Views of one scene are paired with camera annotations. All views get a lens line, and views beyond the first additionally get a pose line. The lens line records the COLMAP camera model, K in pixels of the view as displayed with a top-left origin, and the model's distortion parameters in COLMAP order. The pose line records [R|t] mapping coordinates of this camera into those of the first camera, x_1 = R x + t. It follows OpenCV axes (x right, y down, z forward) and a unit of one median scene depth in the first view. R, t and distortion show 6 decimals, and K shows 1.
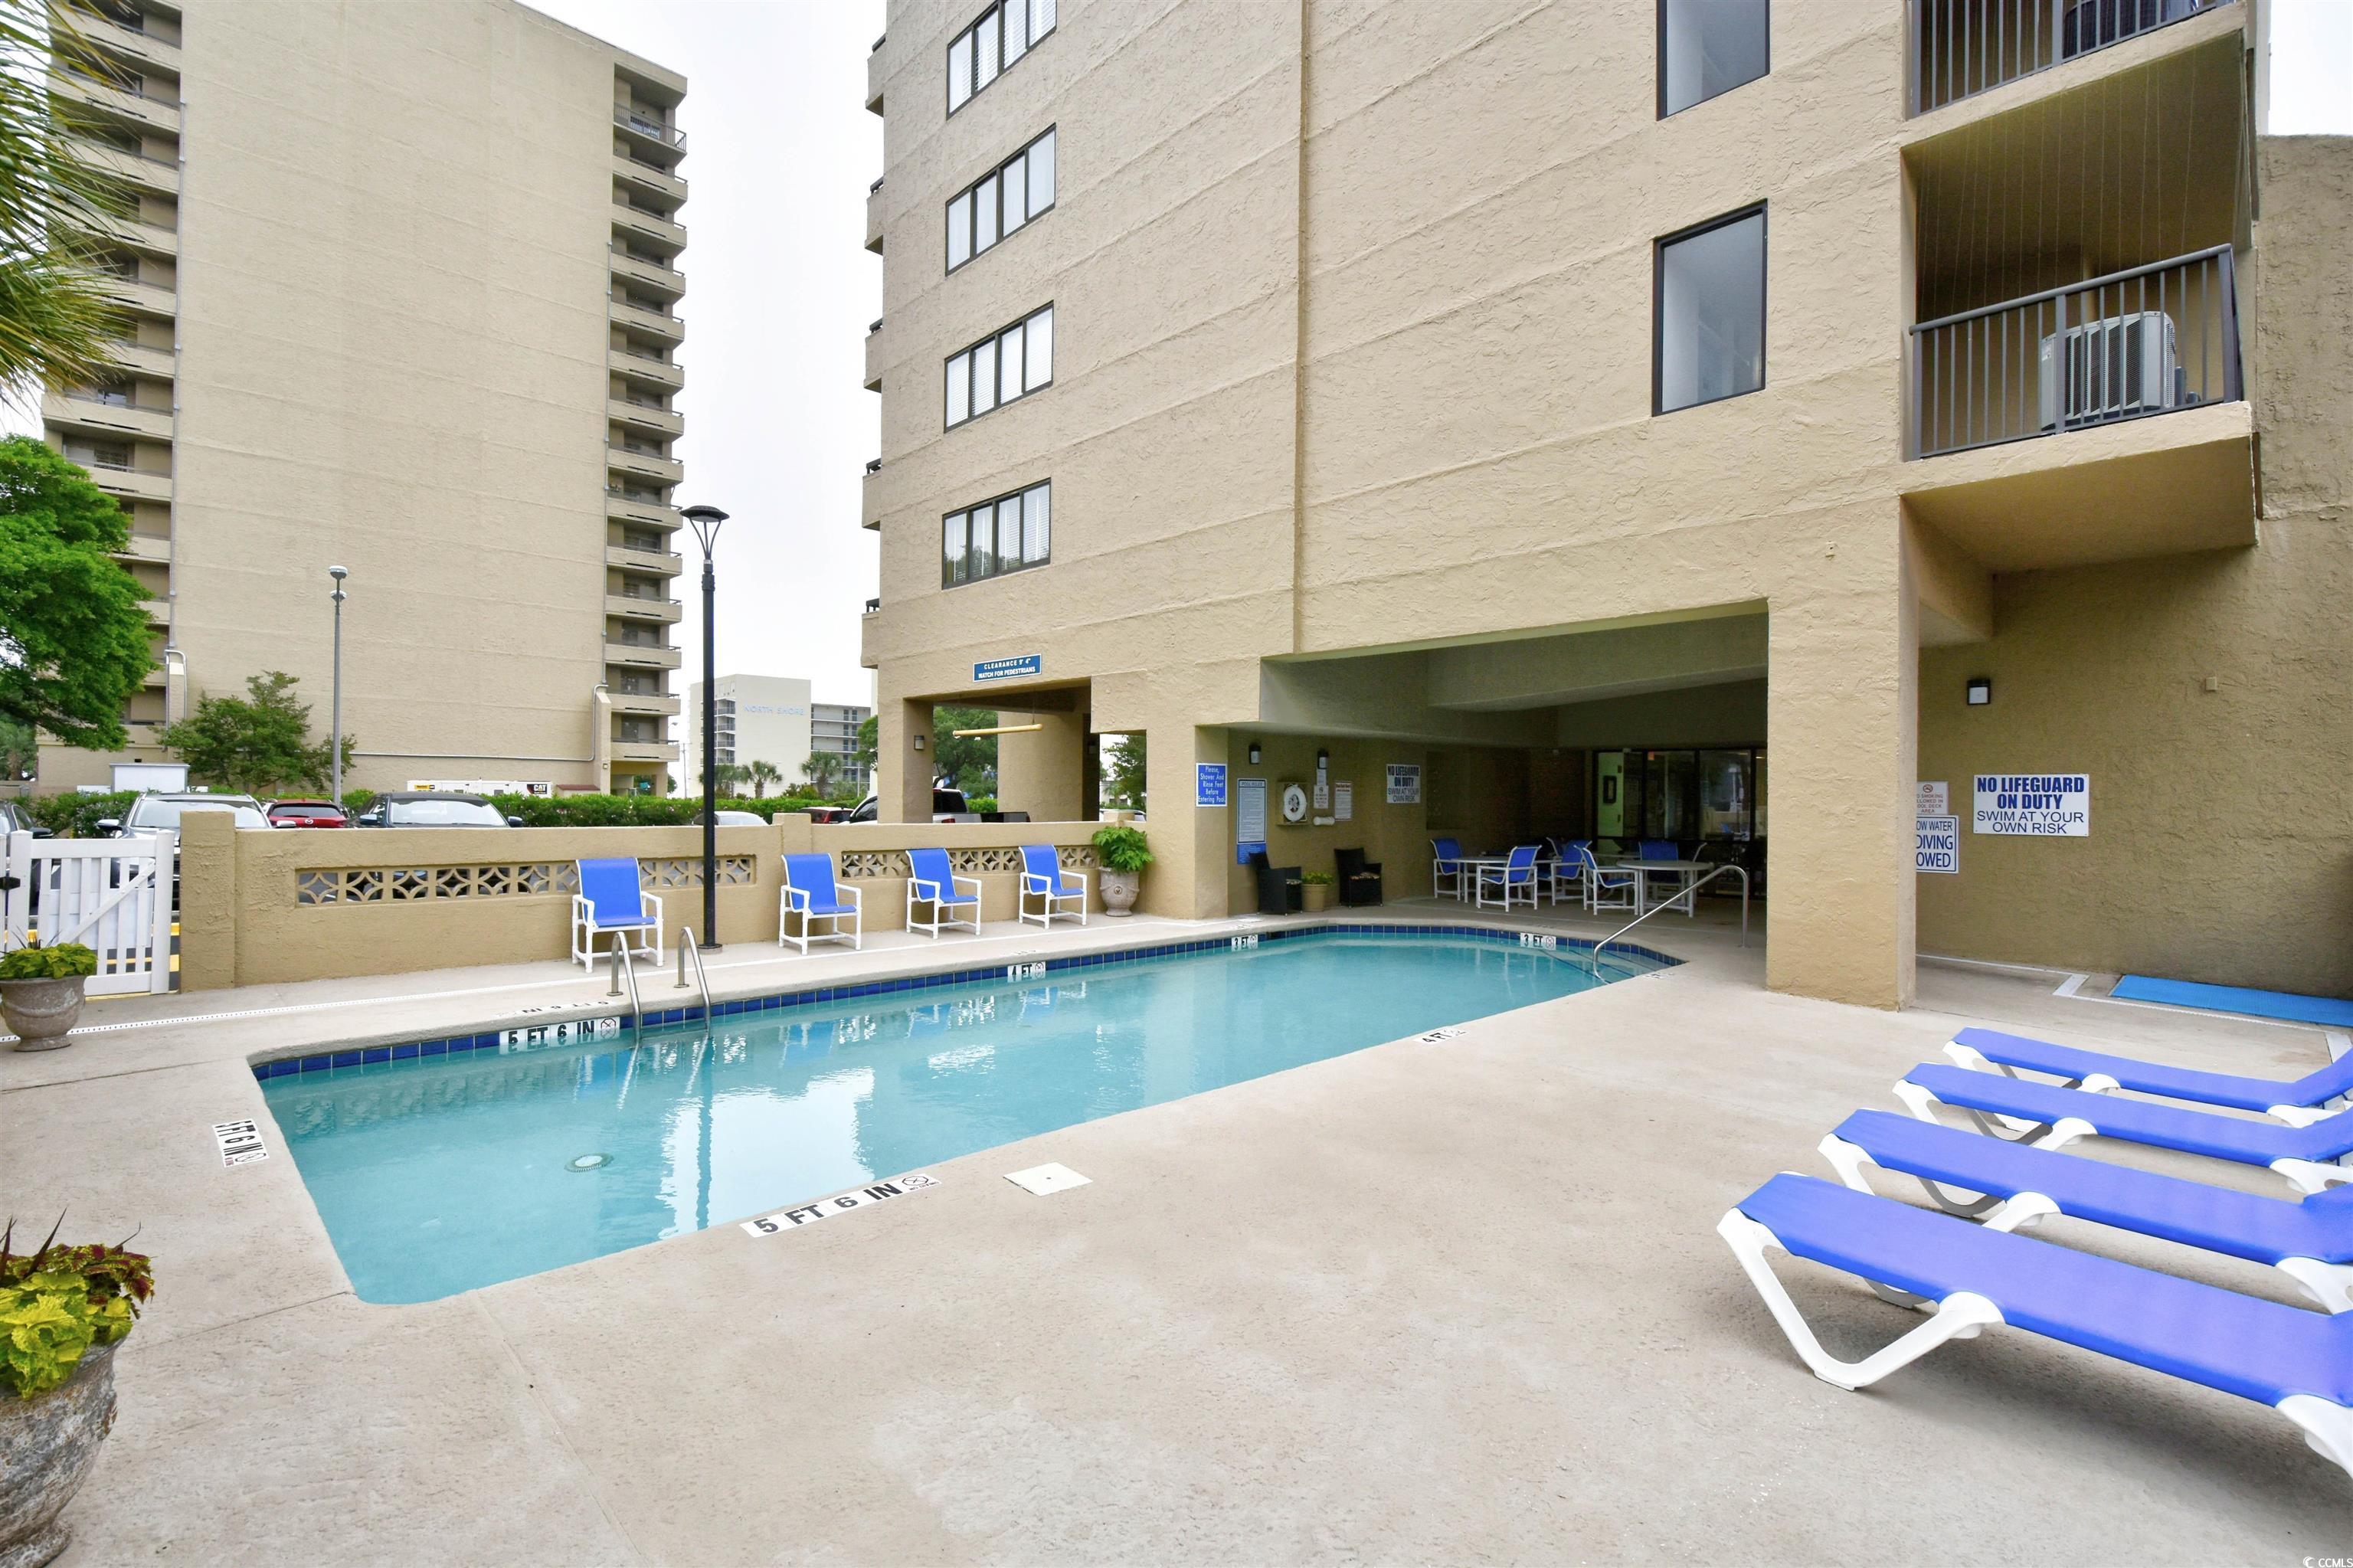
lens RADIAL K [[1055.6, 0, 1171.9], [0, 1055.6, 774.9], [0, 0, 1]] dist [-0.004207, -0.000665]
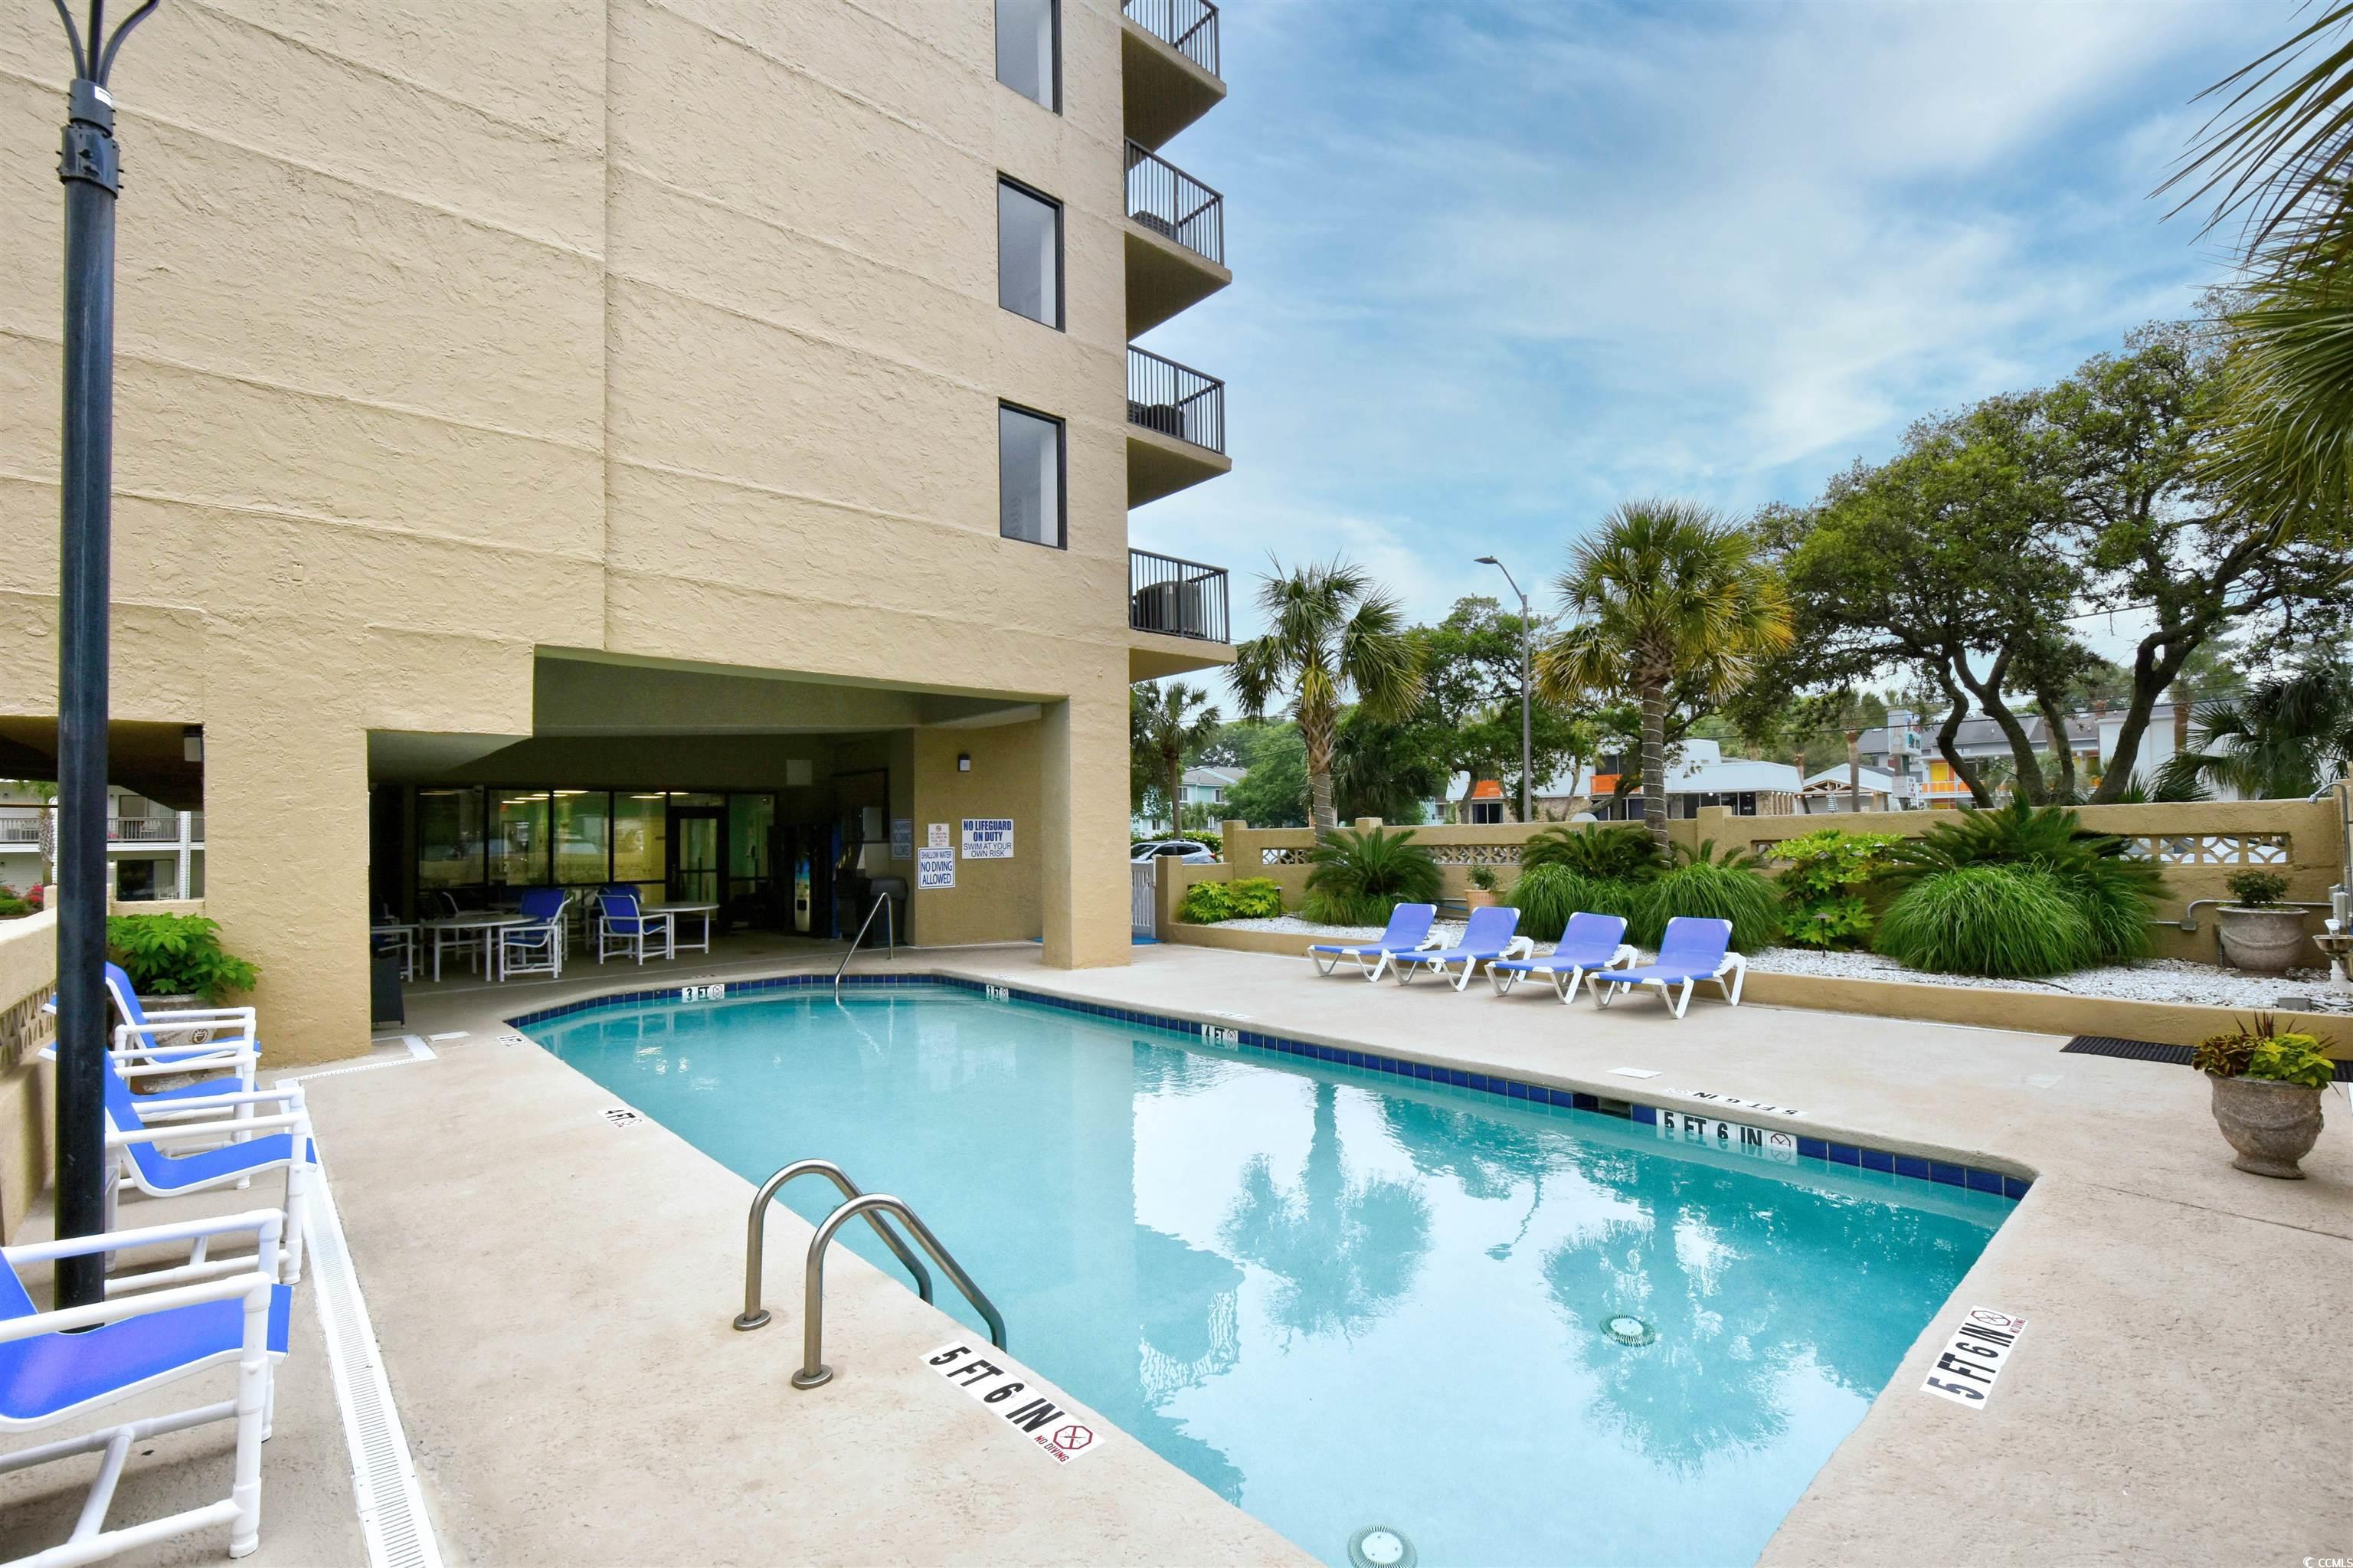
lens RADIAL K [[1054.8, 0, 1176.5], [0, 1054.8, 784.0], [0, 0, 1]] dist [0.003062, -0.000007]
pose [[0.033273, 0.037836, 0.998730, -0.691522], [-0.007329, 0.999266, -0.037612, 0.004379], [-0.999419, -0.006068, 0.033526, 0.646135]]
